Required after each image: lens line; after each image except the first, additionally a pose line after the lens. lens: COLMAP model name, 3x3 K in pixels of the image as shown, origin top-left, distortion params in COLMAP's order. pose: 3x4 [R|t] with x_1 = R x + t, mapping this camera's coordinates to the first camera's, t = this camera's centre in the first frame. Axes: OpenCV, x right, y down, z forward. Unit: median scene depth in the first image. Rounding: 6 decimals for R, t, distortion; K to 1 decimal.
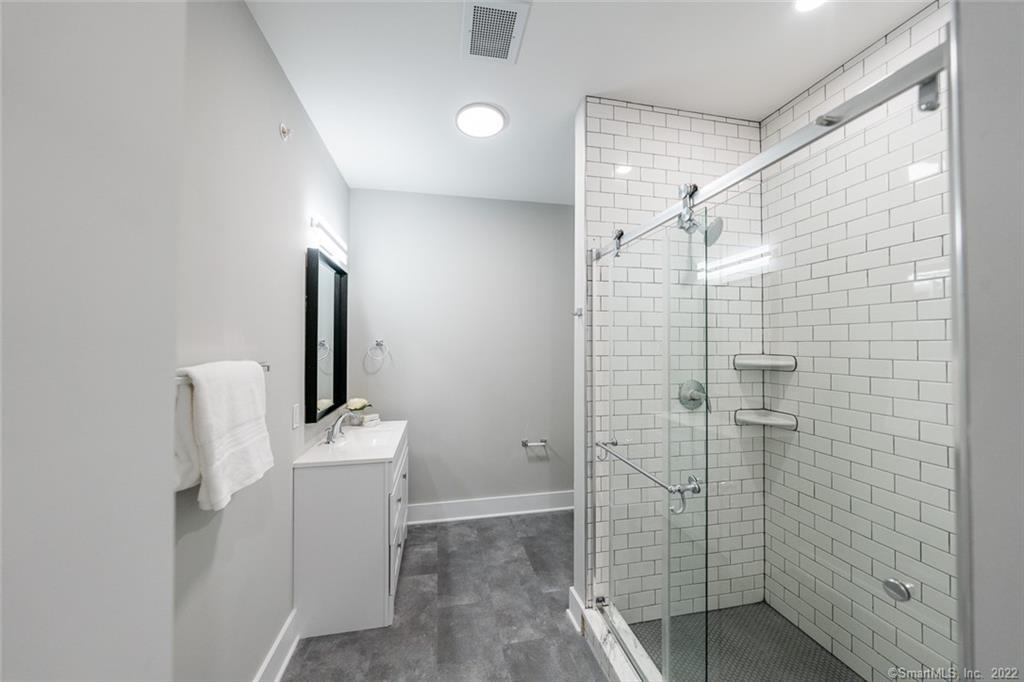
lens RADIAL K [[344.2, 0, 512.0], [0, 344.2, 341.0], [0, 0, 1]] dist [-0.000802, -0.000004]
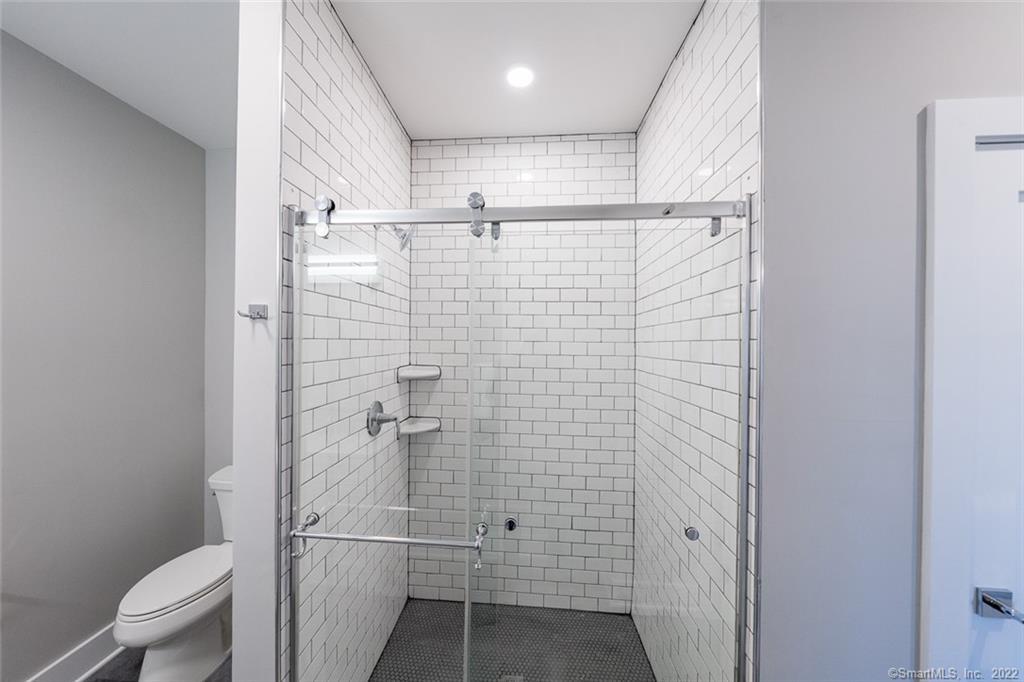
lens RADIAL K [[344.2, 0, 512.0], [0, 344.2, 341.0], [0, 0, 1]] dist [-0.000802, -0.000004]
pose [[0.244253, 0.000484, 0.969711, -0.225533], [-0.025504, 0.999657, 0.005925, -0.051638], [-0.969376, -0.026178, 0.244182, 0.480709]]
